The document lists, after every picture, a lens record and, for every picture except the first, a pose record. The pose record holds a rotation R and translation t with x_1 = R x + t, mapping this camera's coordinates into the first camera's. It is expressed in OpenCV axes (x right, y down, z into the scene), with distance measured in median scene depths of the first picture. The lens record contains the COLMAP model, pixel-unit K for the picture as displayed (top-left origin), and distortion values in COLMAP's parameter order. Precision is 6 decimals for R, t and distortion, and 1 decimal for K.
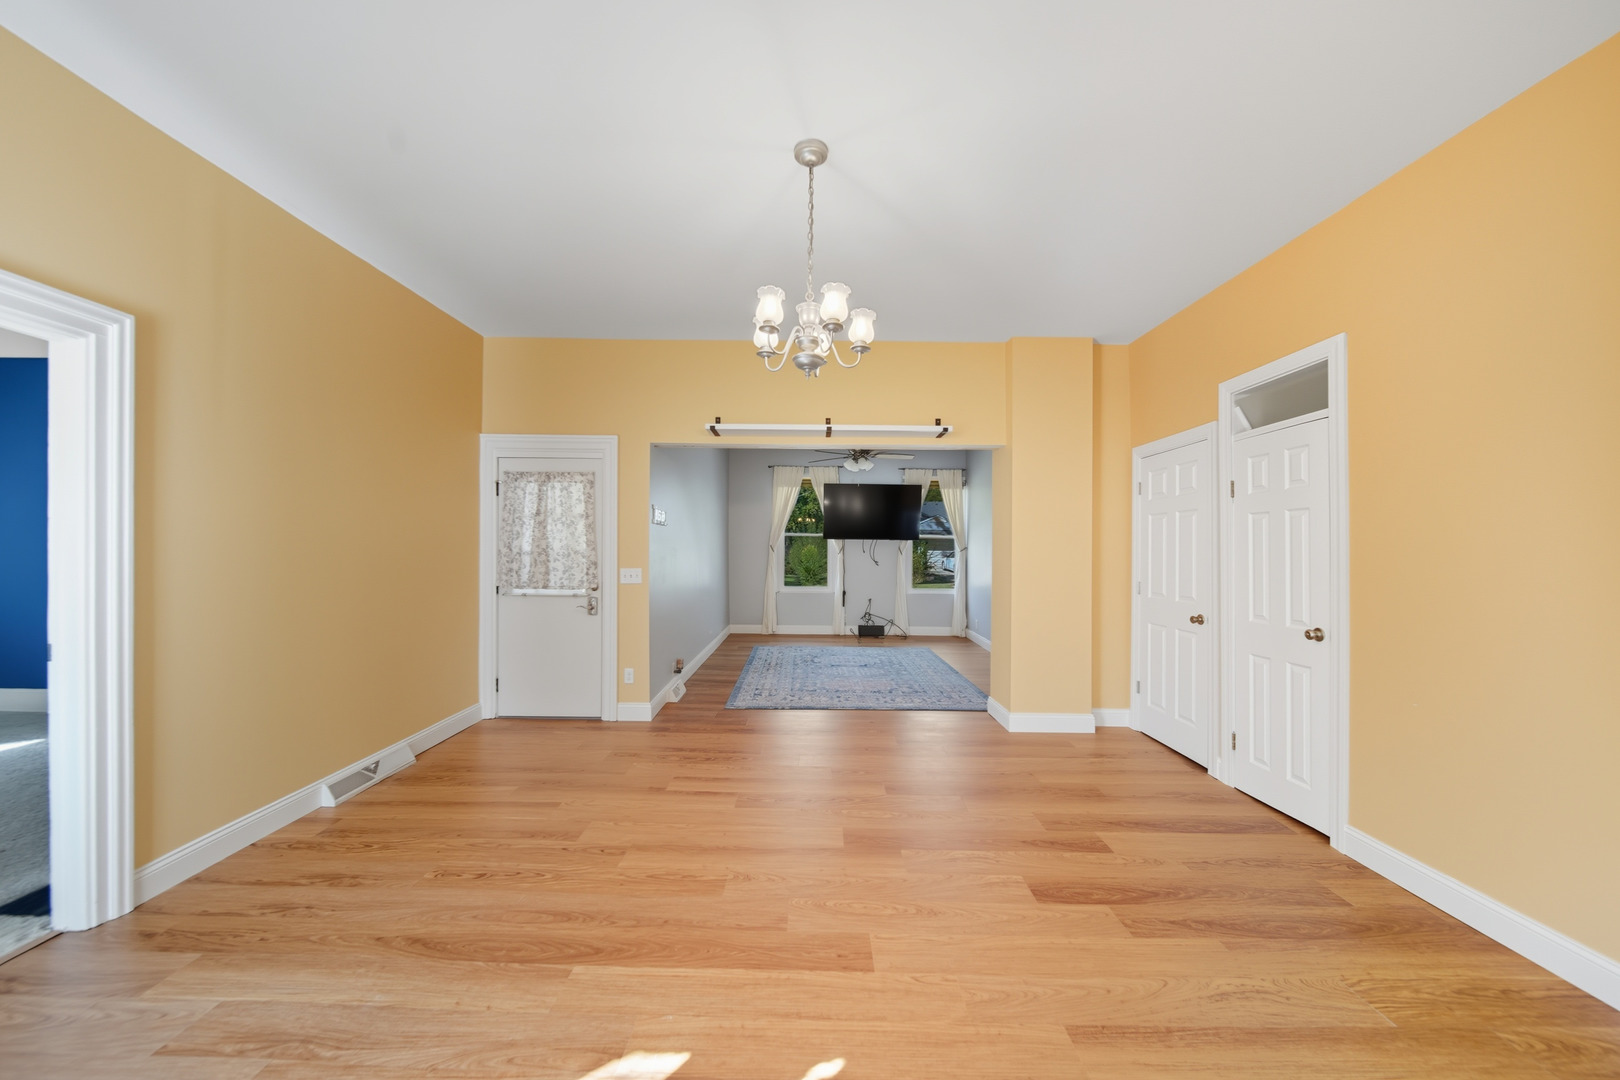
lens RADIAL K [[575.0, 0, 810.2], [0, 575.0, 550.6], [0, 0, 1]] dist [-0.007153, -0.000064]
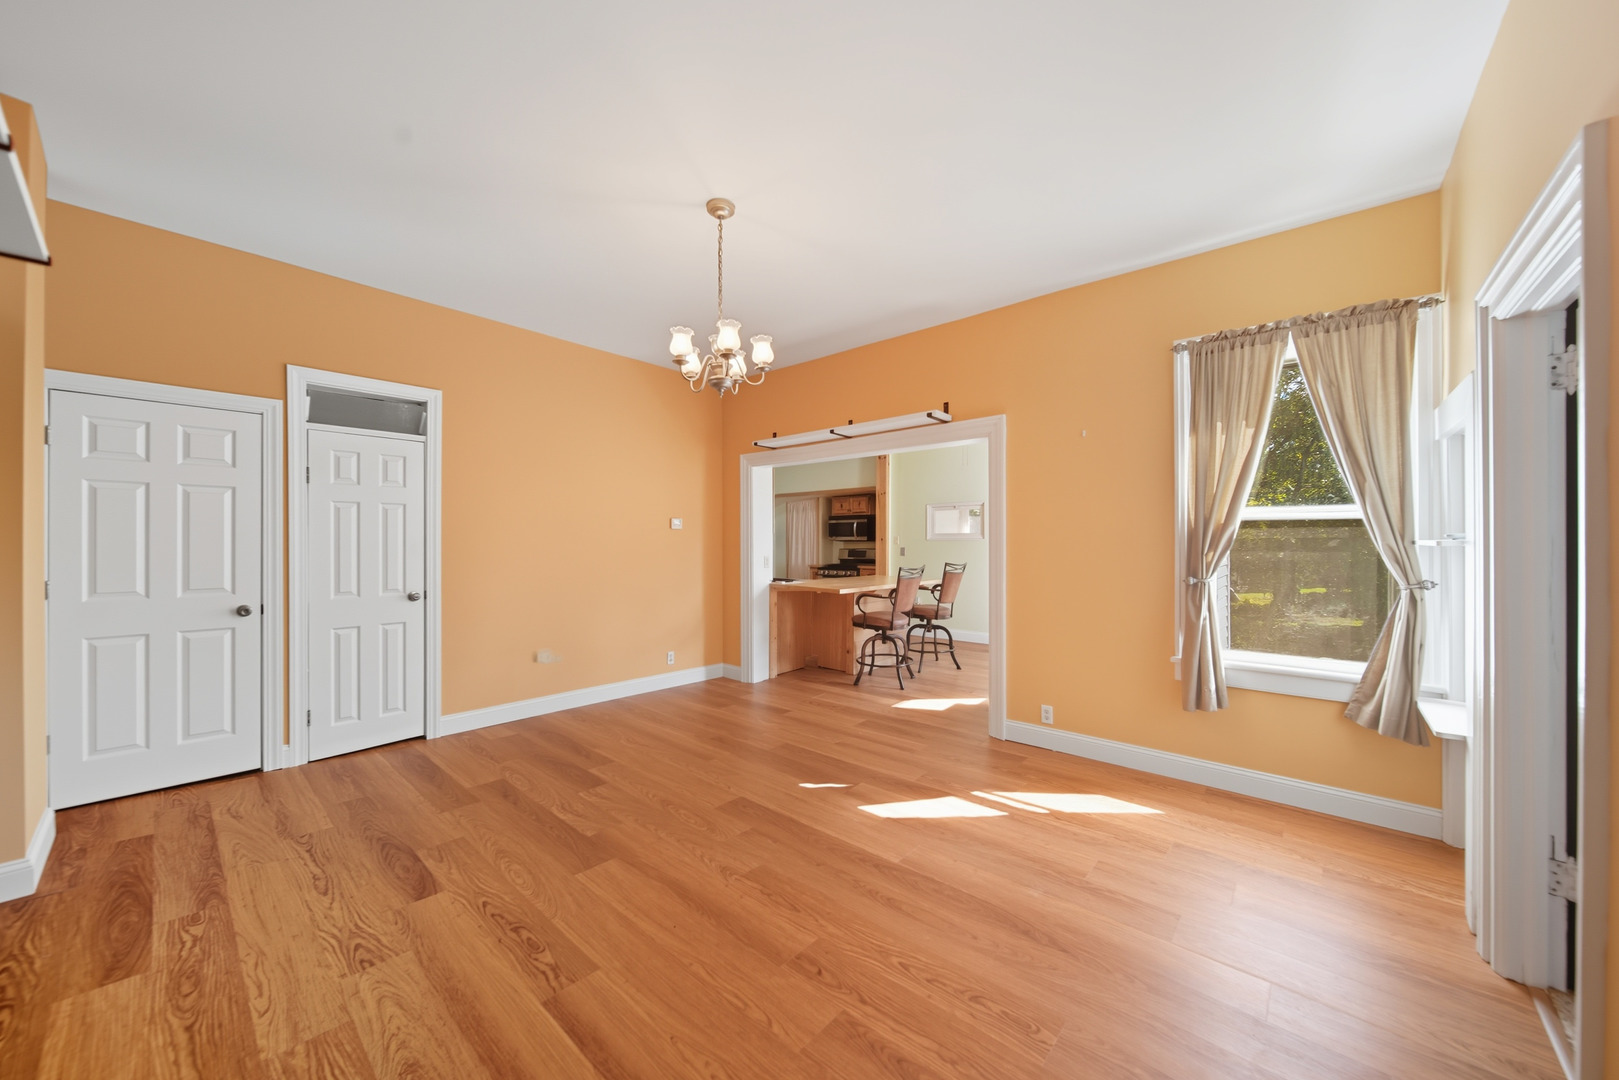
lens RADIAL K [[579.7, 0, 809.5], [0, 579.7, 540.0], [0, 0, 1]] dist [-0.009567, -0.000010]
pose [[-0.755237, -0.013005, 0.655323, -0.477700], [-0.013214, 0.999902, 0.004614, -0.005359], [-0.655318, -0.005175, -0.755335, 0.911488]]
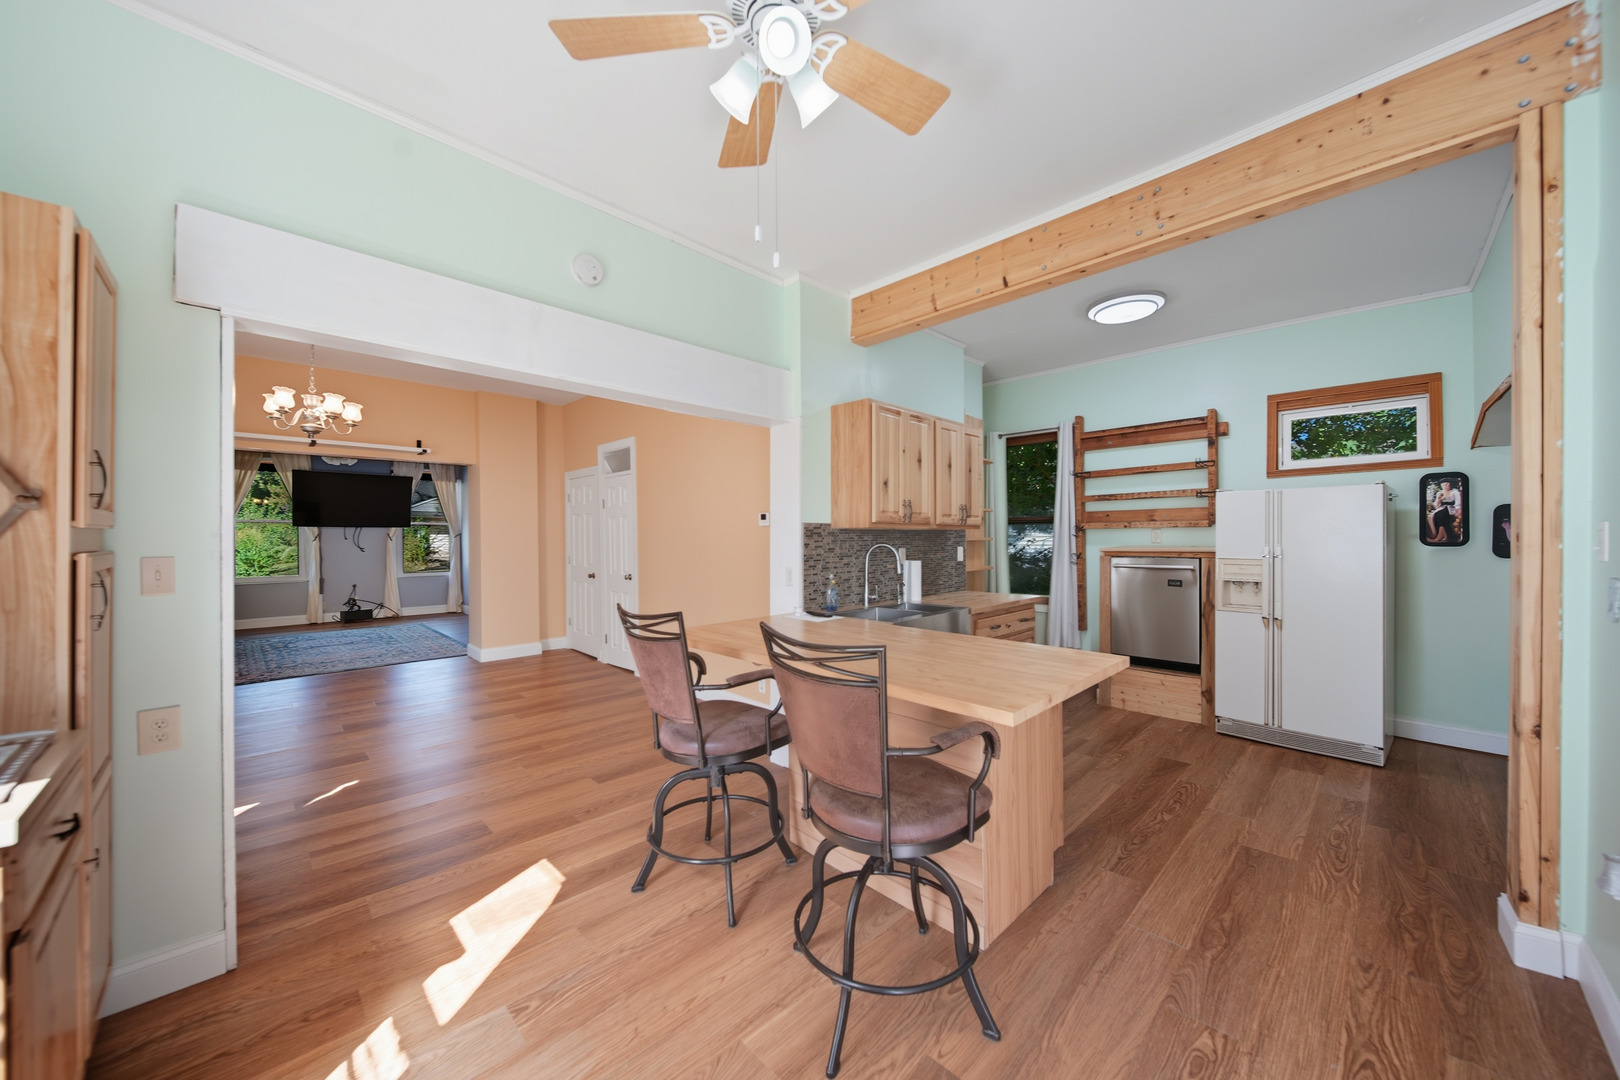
lens RADIAL K [[577.5, 0, 814.5], [0, 577.5, 539.6], [0, 0, 1]] dist [-0.000923, -0.000107]
pose [[0.708158, -0.017704, 0.705832, -0.082271], [0.009575, 0.999834, 0.015472, -0.011168], [-0.705989, -0.004198, 0.708210, -0.631558]]
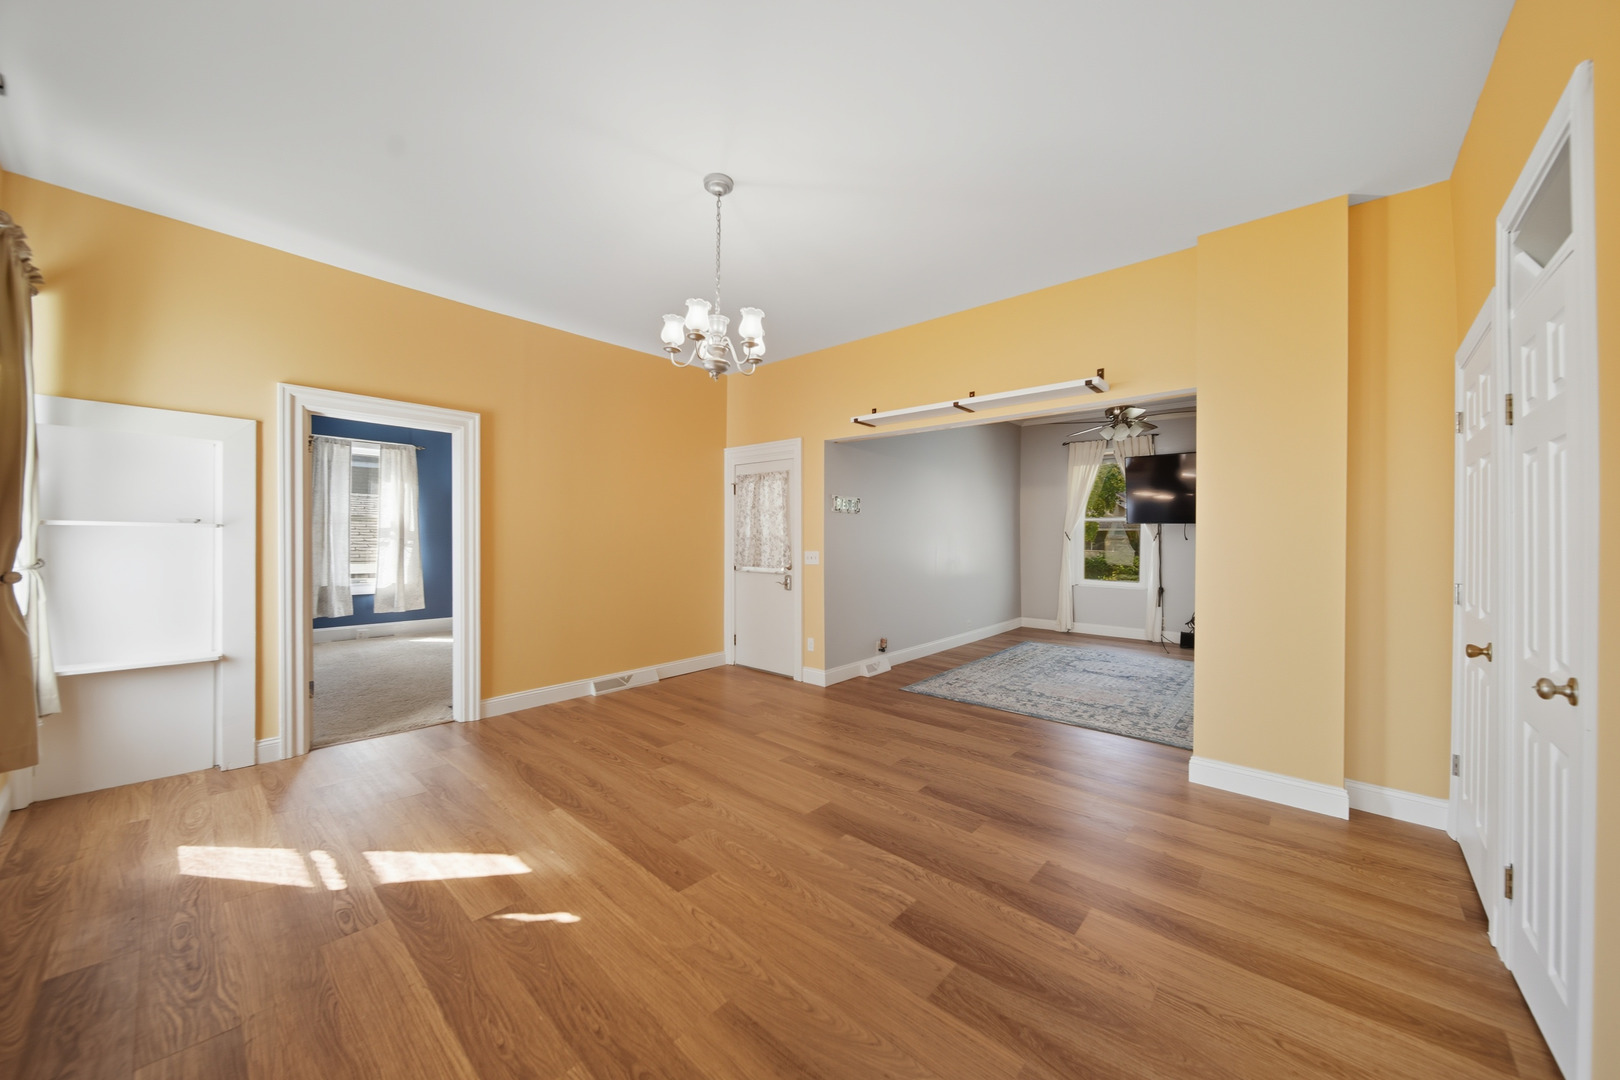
lens RADIAL K [[580.1, 0, 810.0], [0, 580.1, 540.0], [0, 0, 1]] dist [-0.009567, -0.000010]
pose [[0.748024, -0.002147, -0.663668, 0.463911], [-0.000541, 0.999992, -0.003844, 0.012993], [0.663671, 0.003234, 0.748017, 0.129867]]
